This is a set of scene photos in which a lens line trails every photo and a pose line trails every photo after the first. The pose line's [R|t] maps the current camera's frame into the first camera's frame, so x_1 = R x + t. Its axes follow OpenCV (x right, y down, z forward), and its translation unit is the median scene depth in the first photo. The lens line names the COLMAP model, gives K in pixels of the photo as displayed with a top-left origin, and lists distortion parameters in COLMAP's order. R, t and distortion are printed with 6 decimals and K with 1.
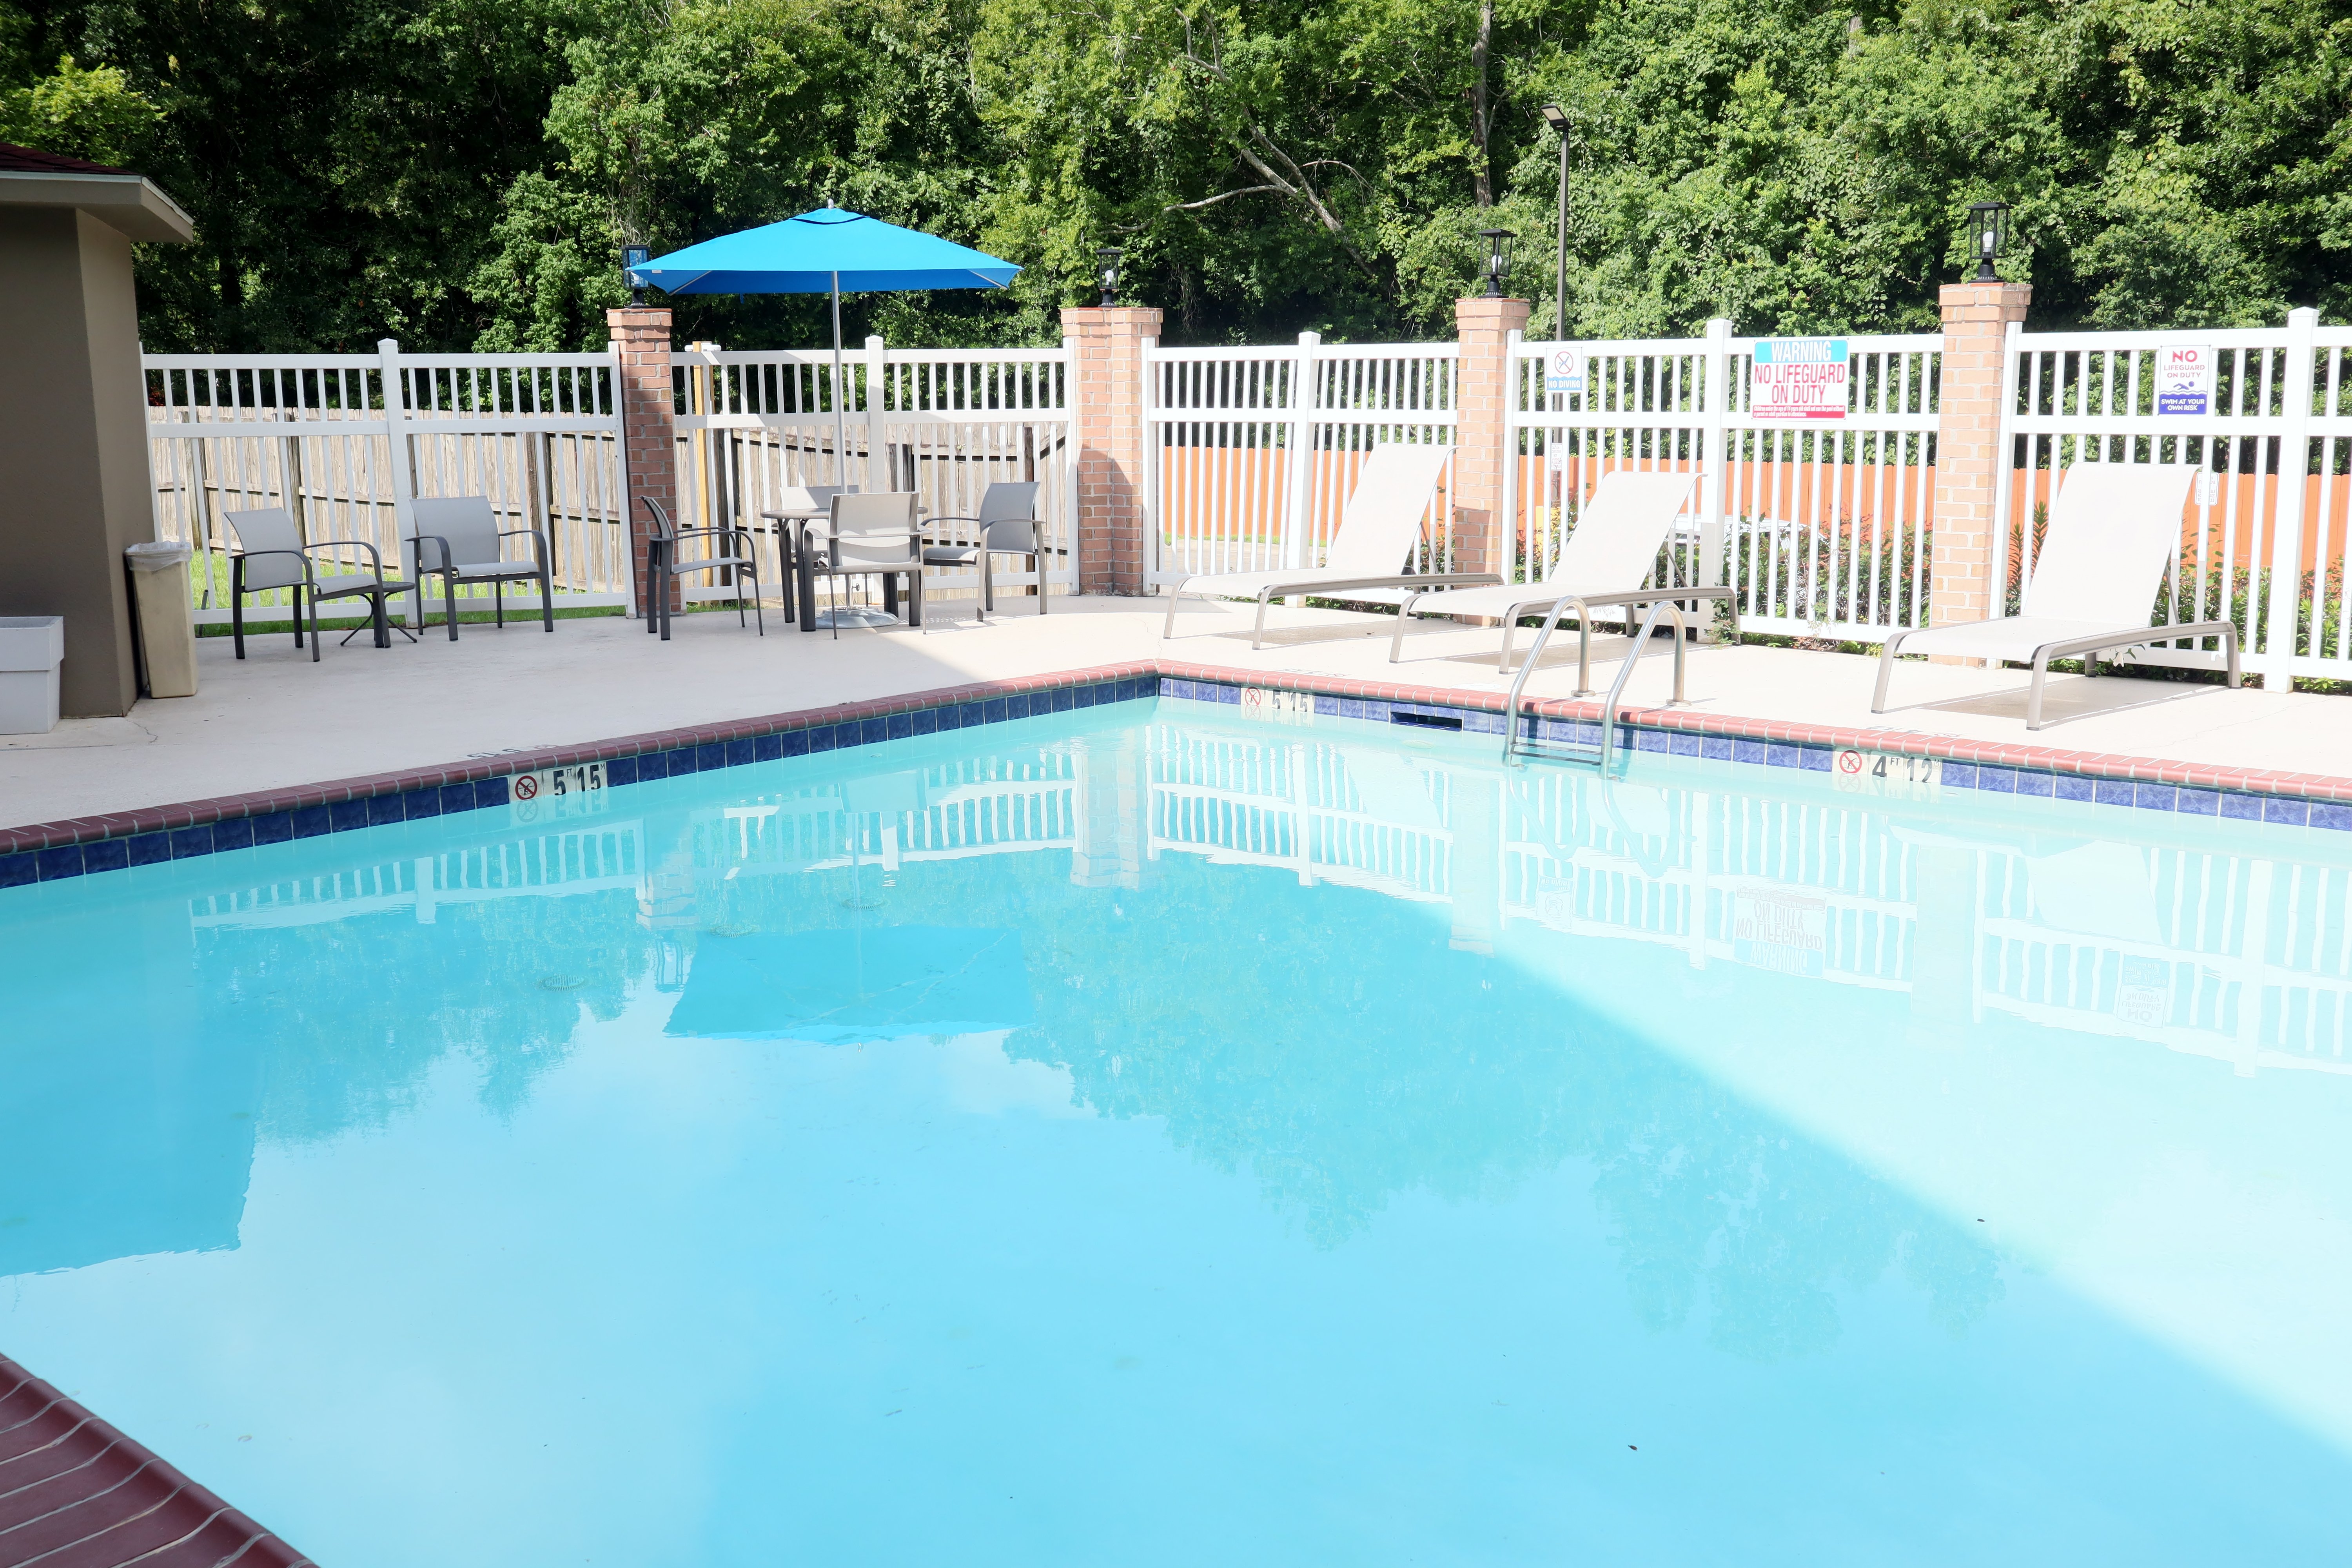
lens RADIAL K [[2372.4, 0, 1176.0], [0, 2372.4, 784.0], [0, 0, 1]] dist [0.031588, 0.000587]
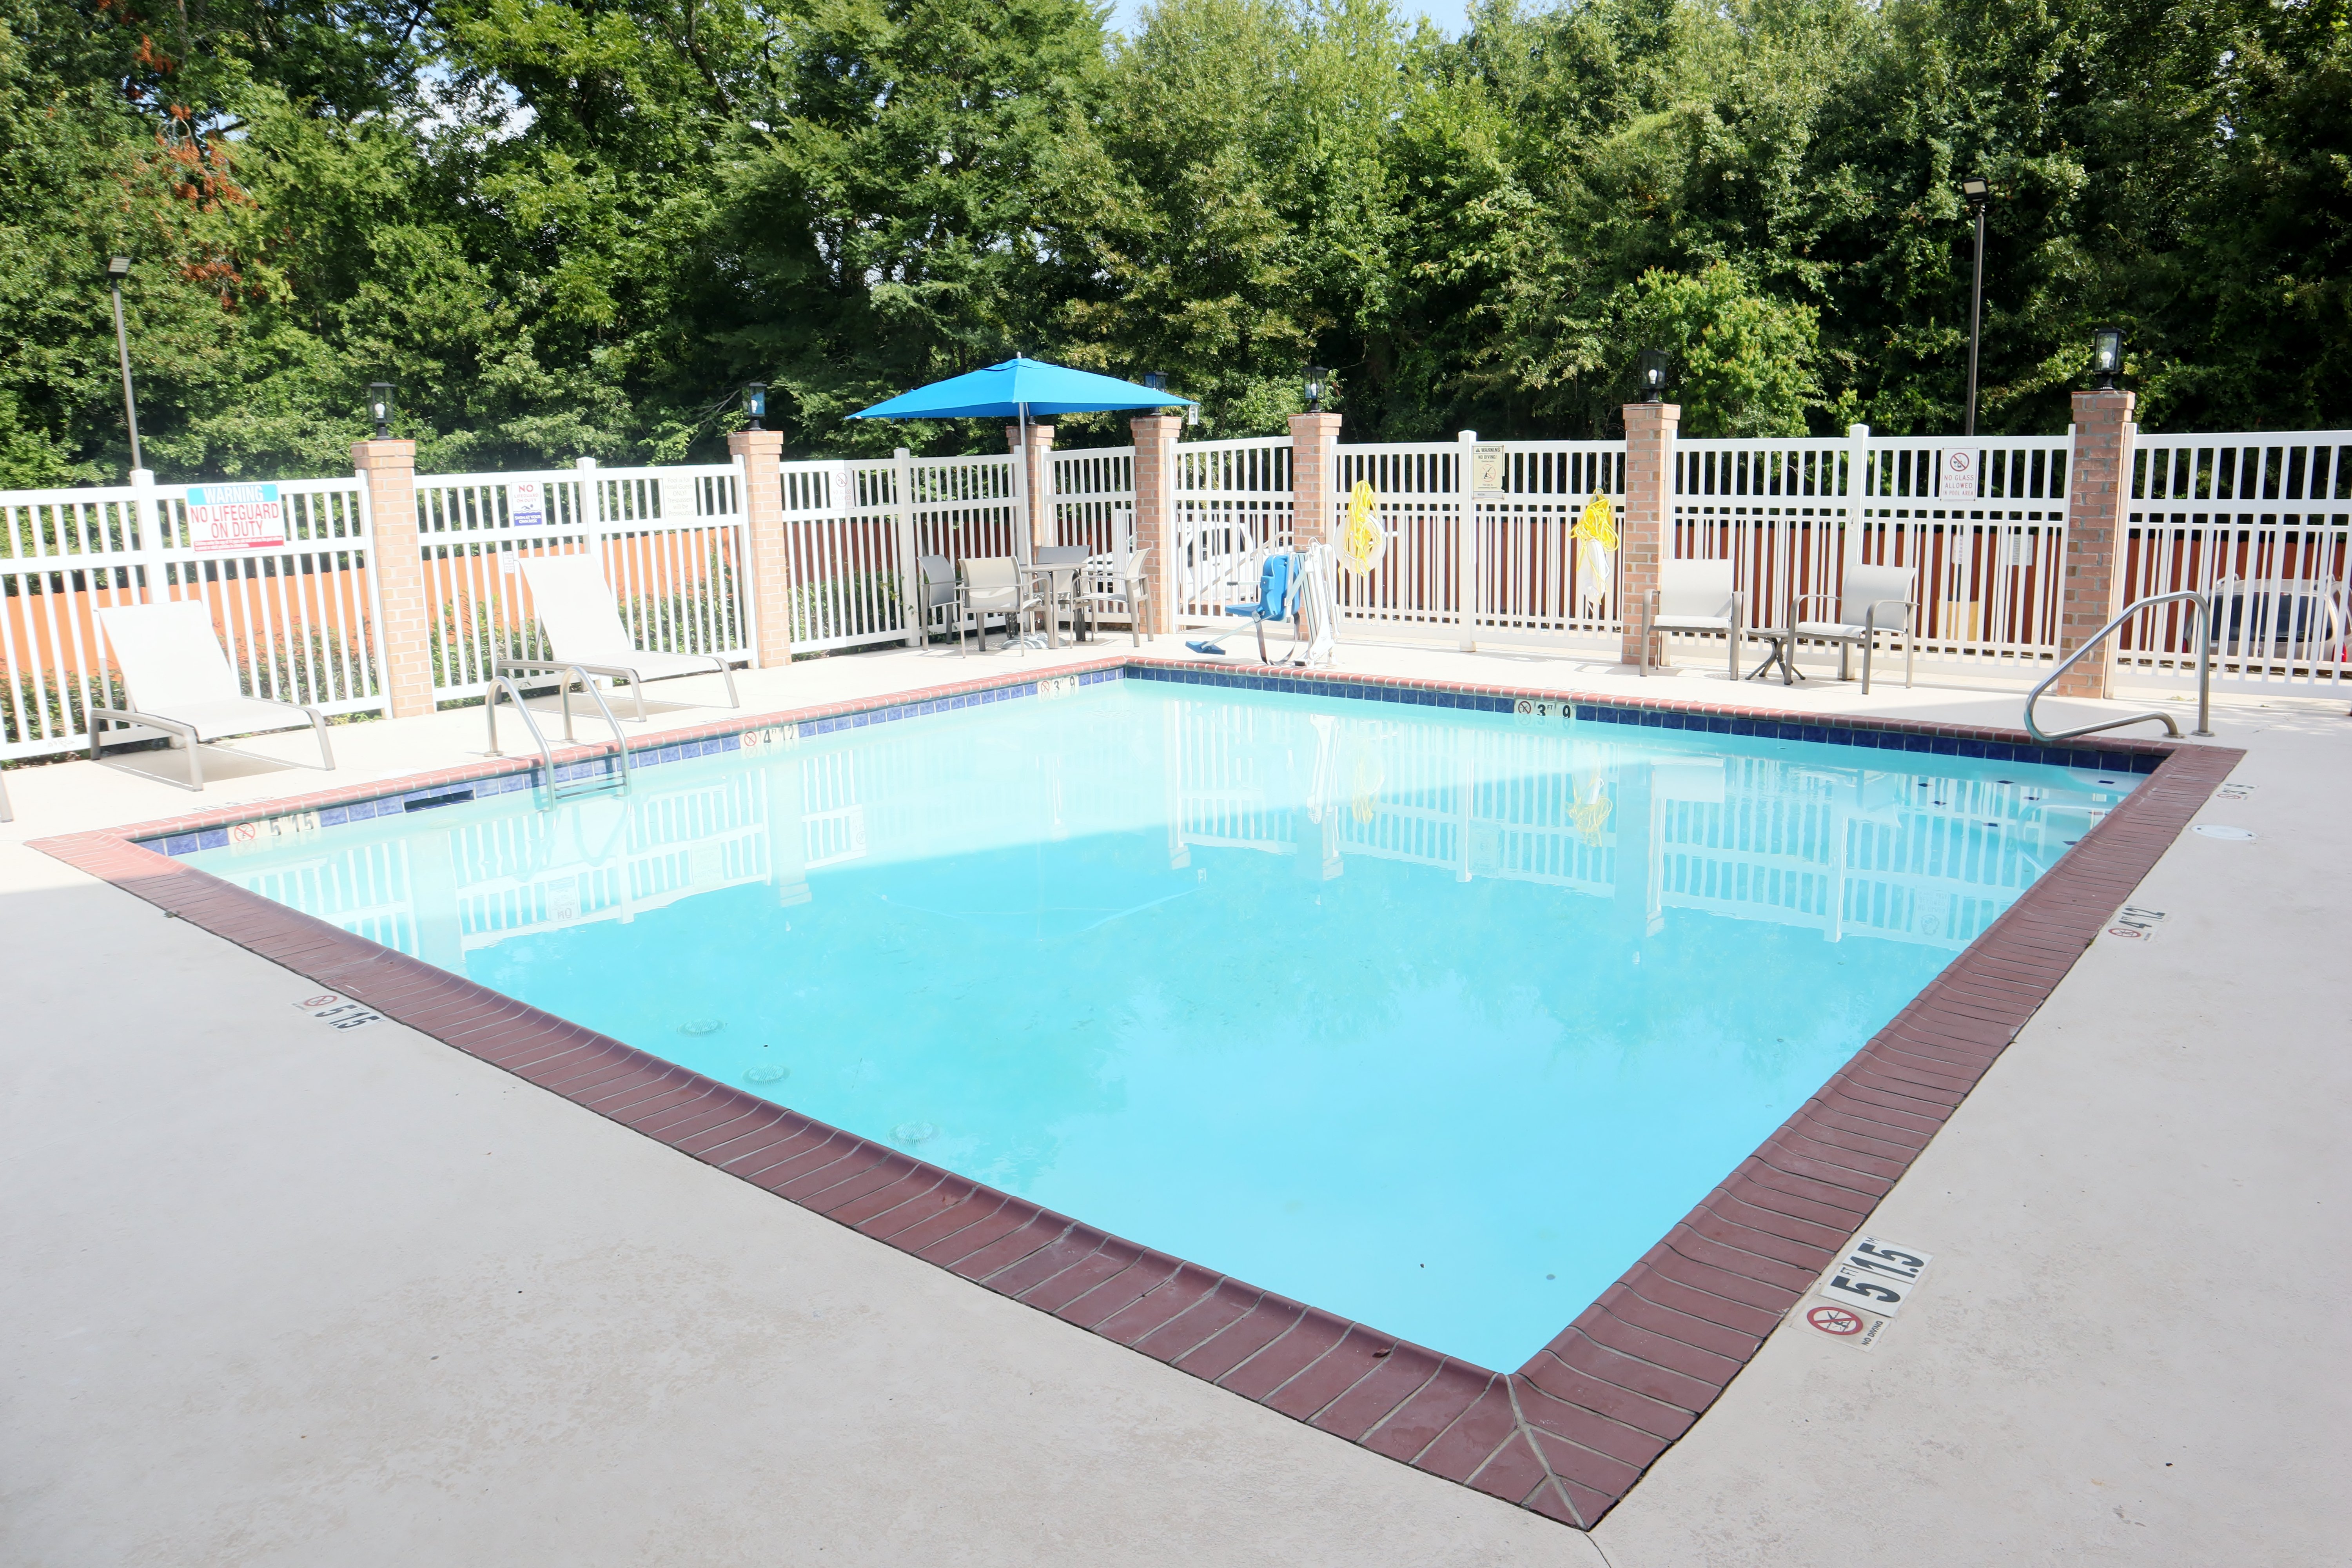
lens RADIAL K [[1665.7, 0, 1176.2], [0, 1665.7, 658.3], [0, 0, 1]] dist [-0.073223, 0.000546]
pose [[-0.046994, -0.108540, 0.992981, -0.683015], [0.209210, 0.970962, 0.116034, -0.109619], [-0.976741, 0.213194, -0.022922, 0.646573]]
